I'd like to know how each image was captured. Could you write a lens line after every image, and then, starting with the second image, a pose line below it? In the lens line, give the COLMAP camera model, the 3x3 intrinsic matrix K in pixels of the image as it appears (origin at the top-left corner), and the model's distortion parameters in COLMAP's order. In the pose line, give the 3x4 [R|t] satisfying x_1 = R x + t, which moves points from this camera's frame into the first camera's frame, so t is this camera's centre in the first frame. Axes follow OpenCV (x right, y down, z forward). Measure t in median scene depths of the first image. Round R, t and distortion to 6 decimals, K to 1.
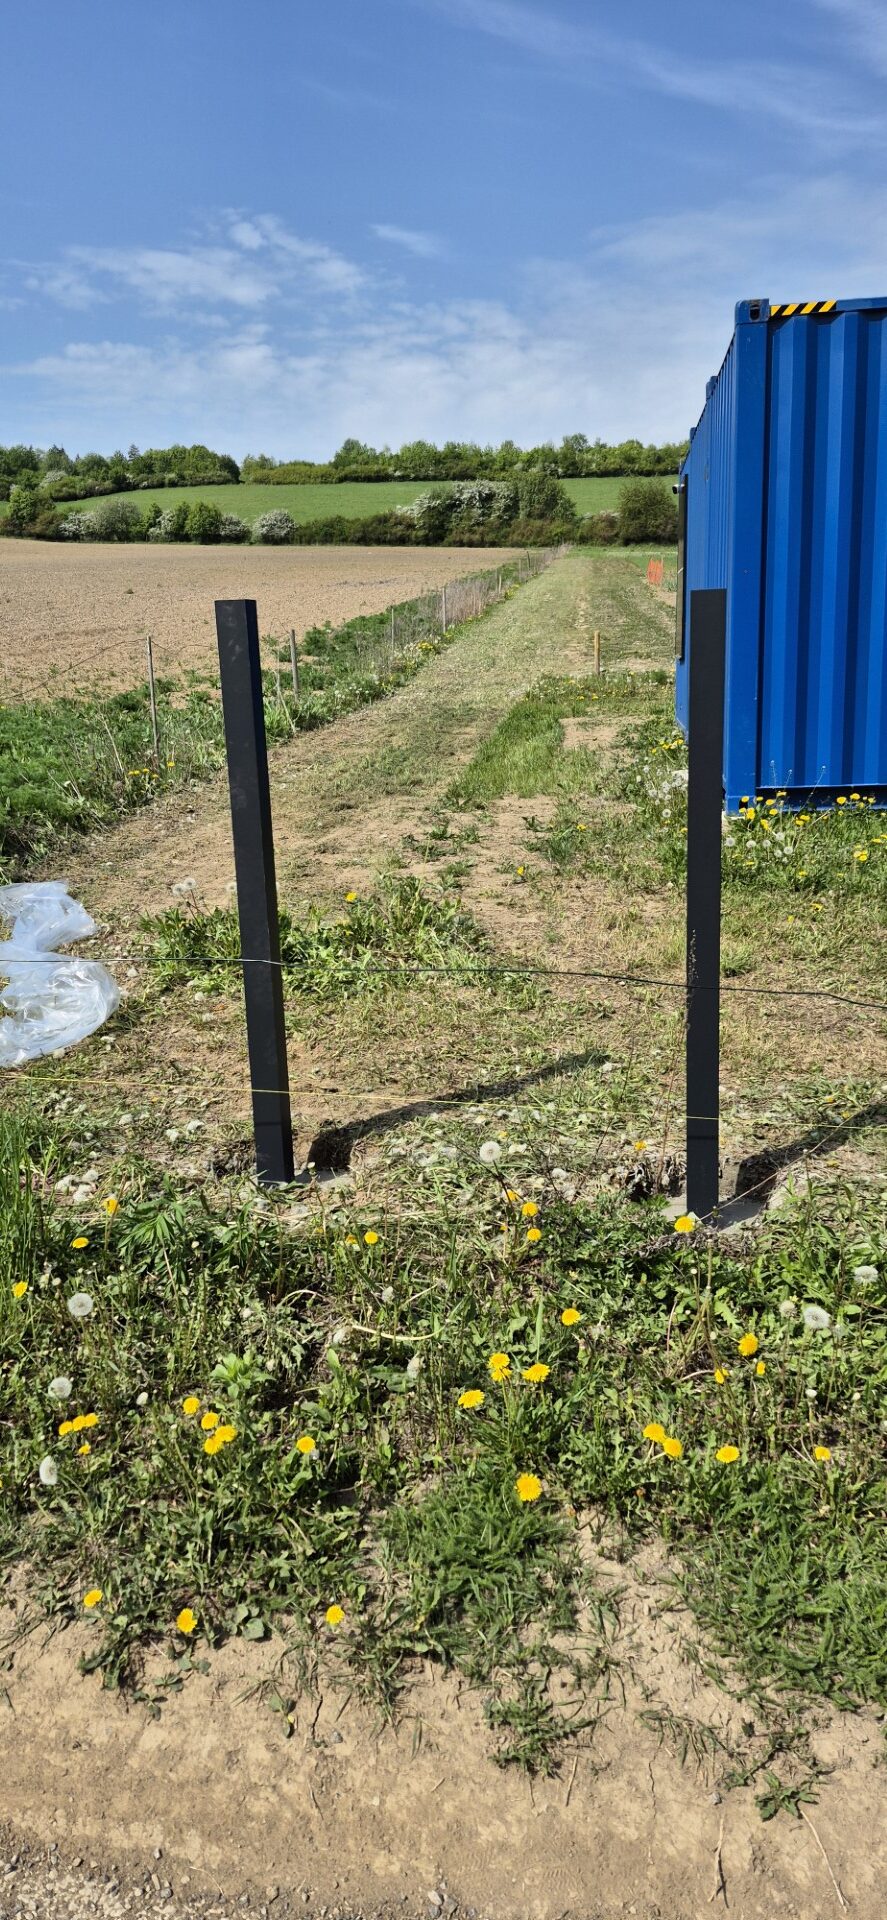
lens RADIAL K [[1321.7, 0, 425.9], [0, 1321.7, 942.8], [0, 0, 1]] dist [0.125718, -0.157813]
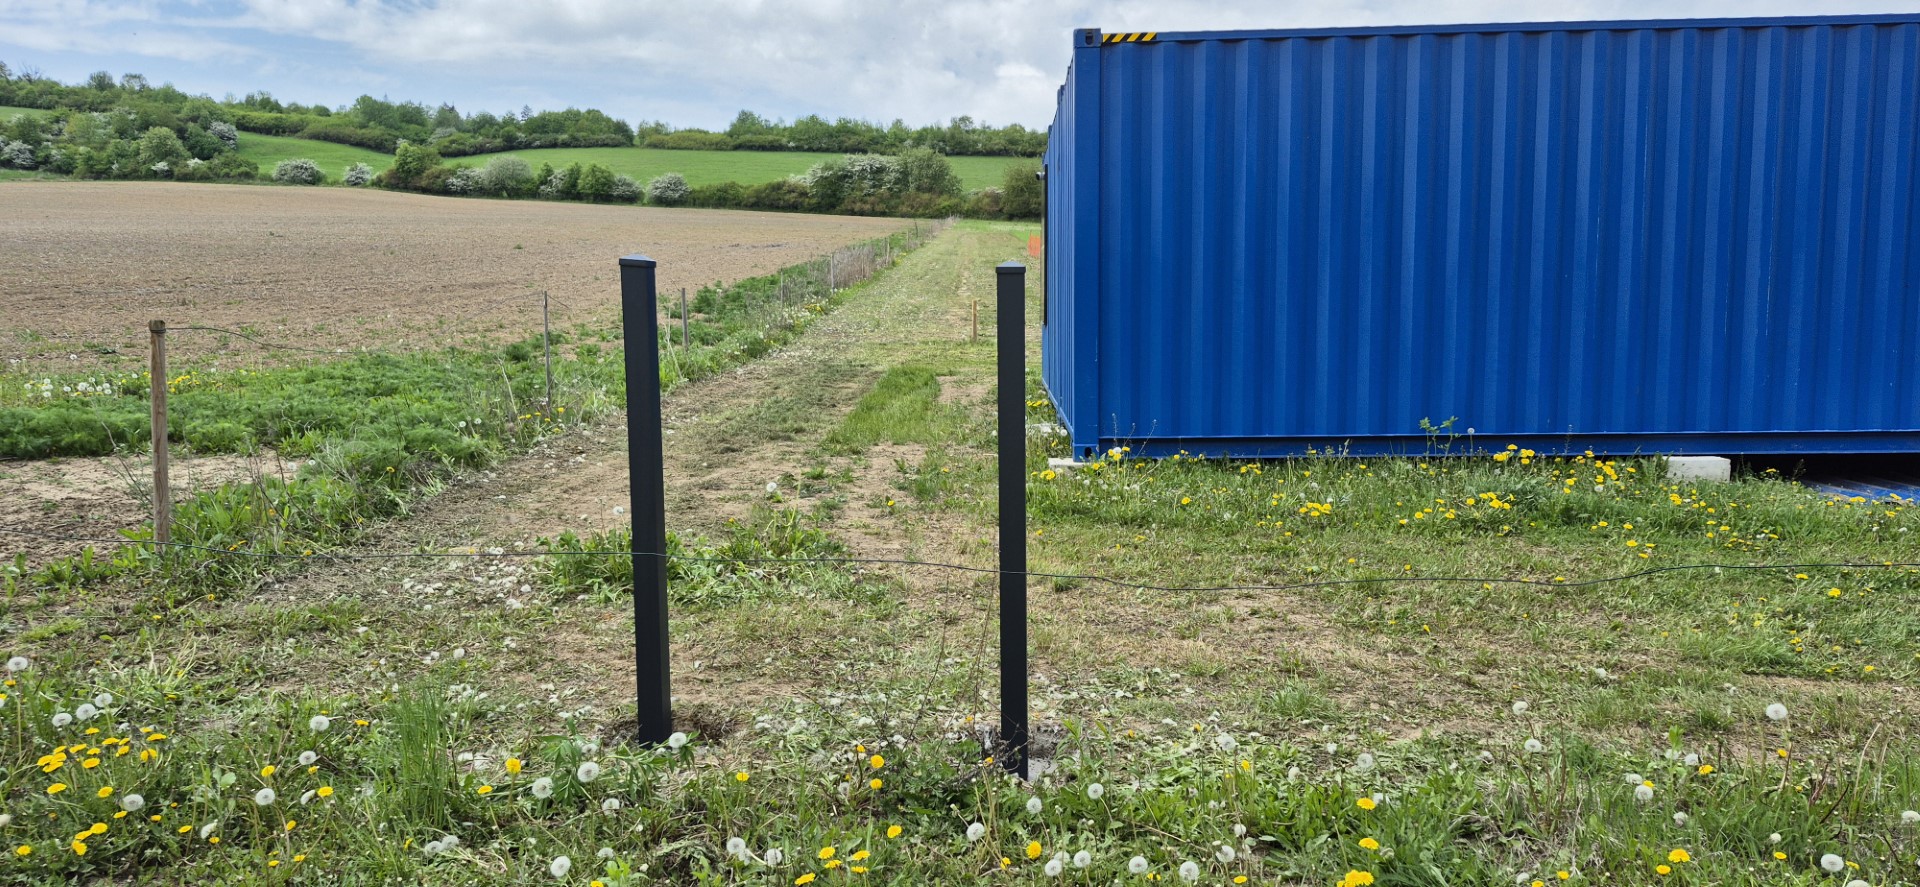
lens RADIAL K [[1321.3, 0, 956.4], [0, 1321.3, 450.1], [0, 0, 1]] dist [0.139359, -0.191905]
pose [[0.994295, 0.014397, 0.105693, 0.007819], [-0.002271, 0.993482, -0.113968, 0.018586], [-0.106645, 0.113078, 0.987846, -0.078448]]
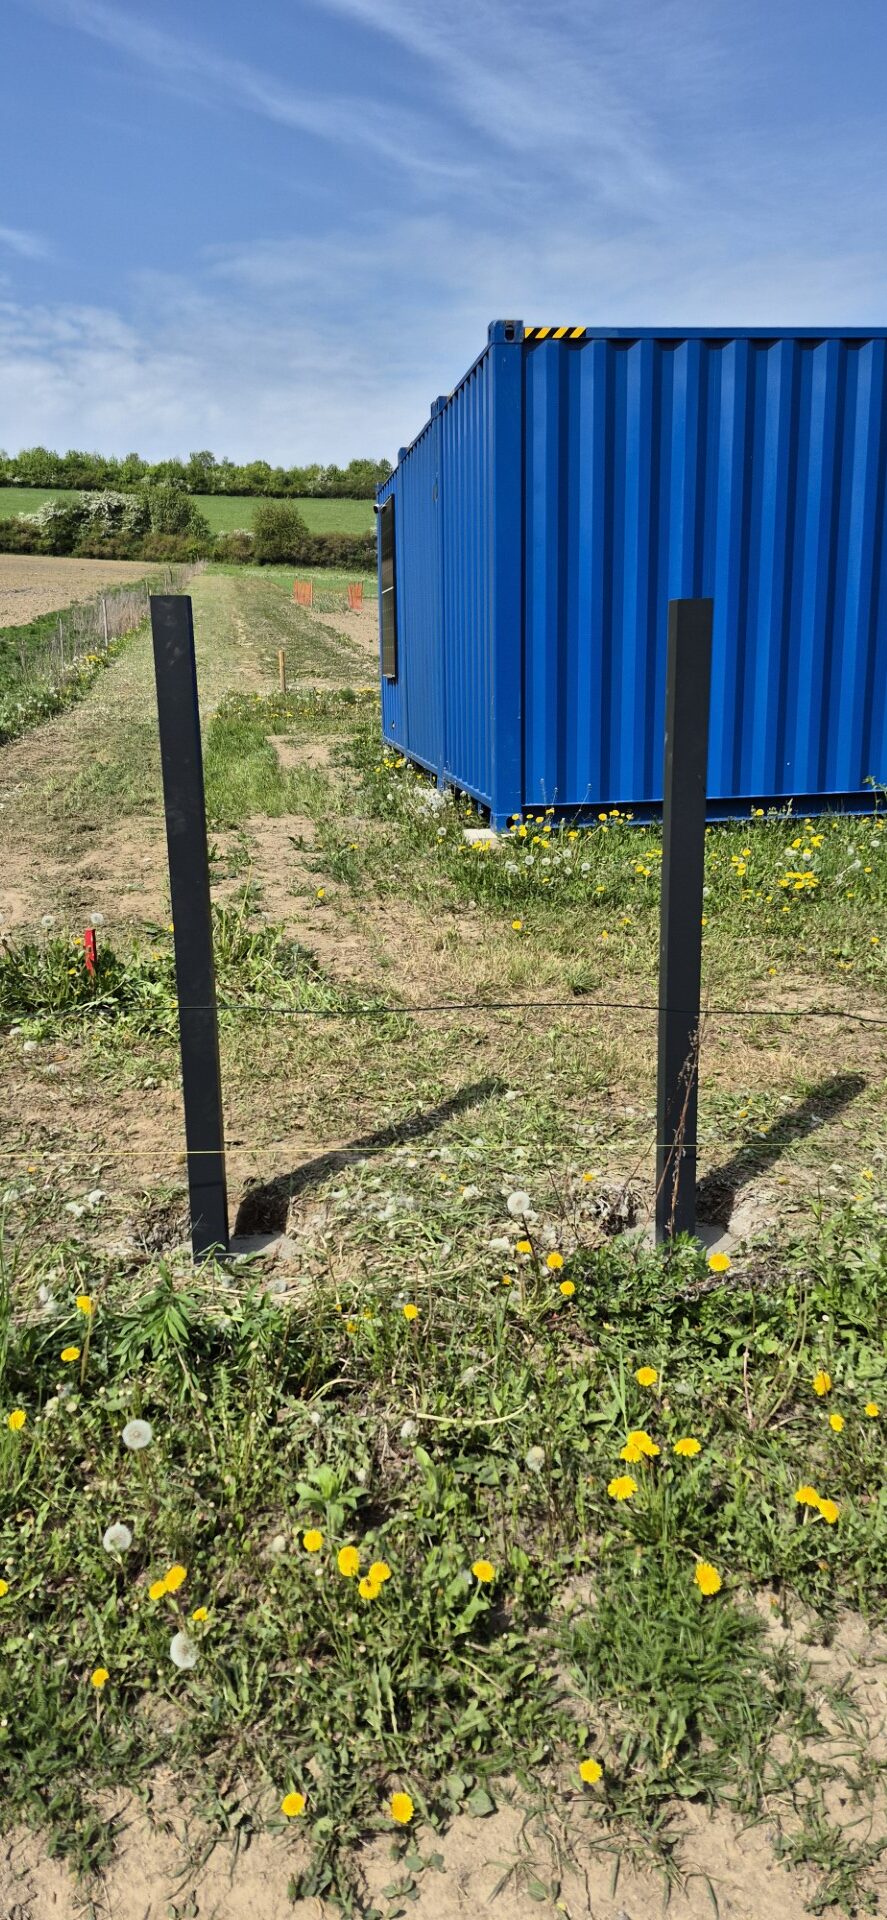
lens RADIAL K [[1321.4, 0, 419.0], [0, 1321.4, 964.7], [0, 0, 1]] dist [0.093893, -0.088861]
pose [[0.966190, -0.041294, 0.254504, -0.074910], [0.040651, 0.999143, 0.007789, -0.005198], [-0.254608, 0.002820, 0.967040, 0.039749]]
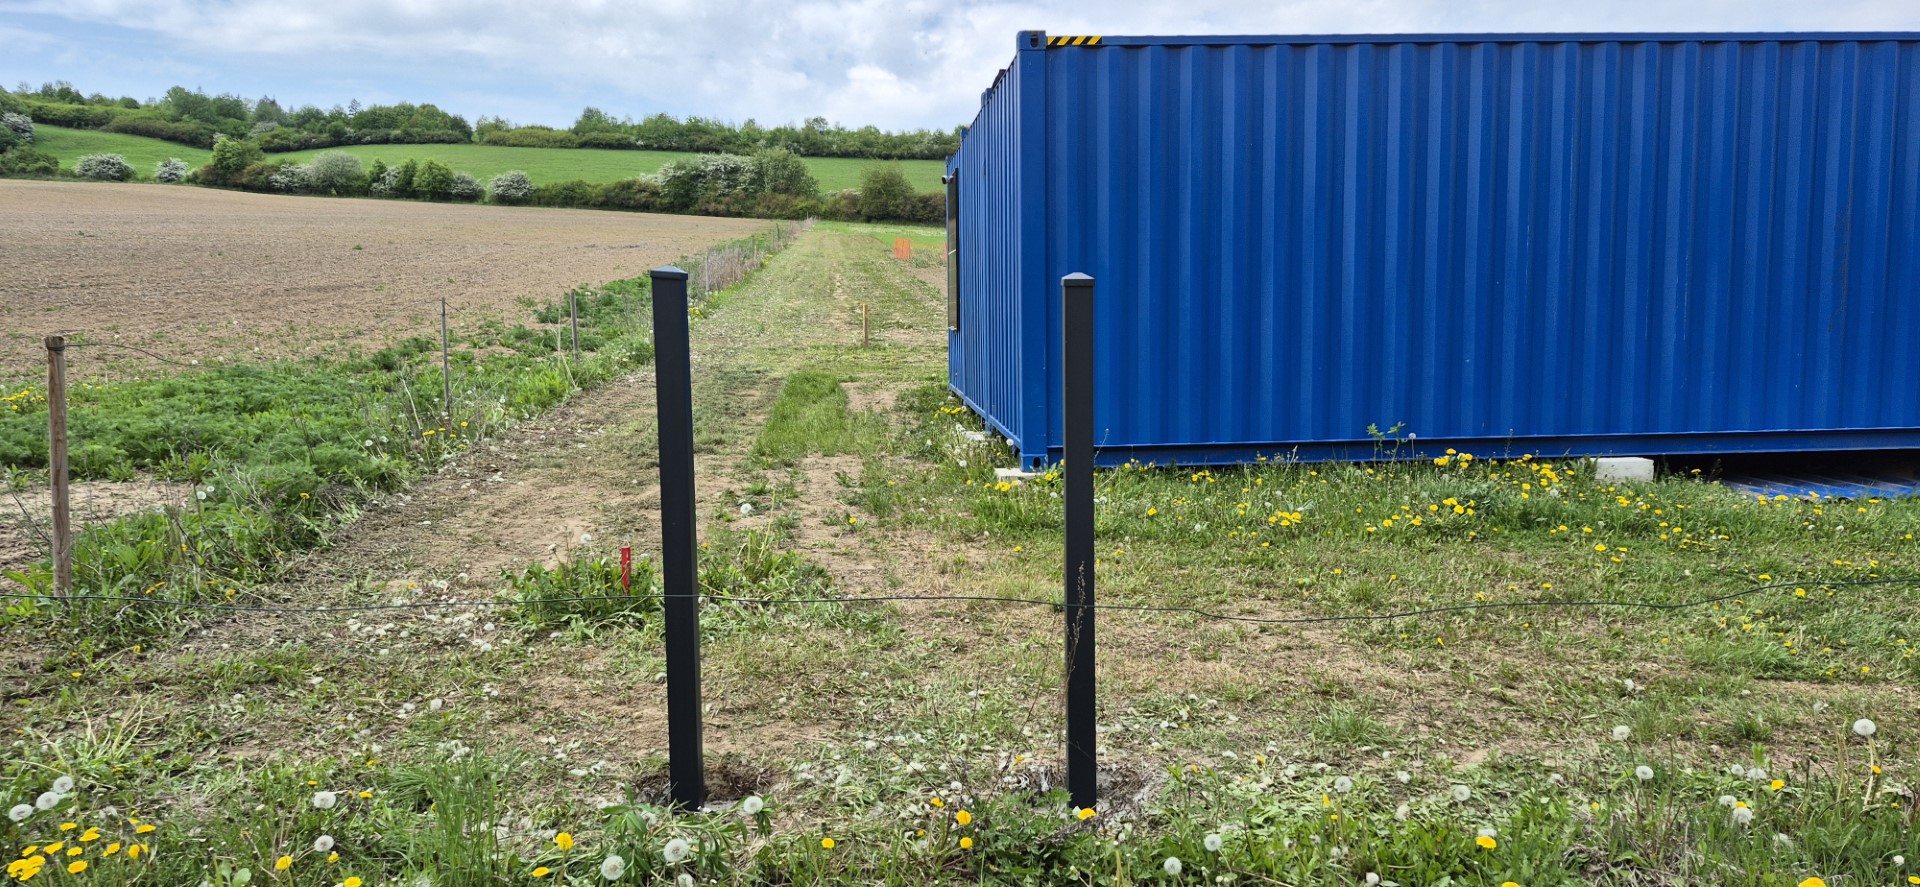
lens RADIAL K [[1321.7, 0, 960.0], [0, 1321.7, 443.5], [0, 0, 1]] dist [0.125718, -0.157813]
pose [[0.976810, 0.001180, 0.214104, -0.049155], [0.024851, 0.992601, -0.118849, 0.007841], [-0.212660, 0.121414, 0.969554, -0.041617]]
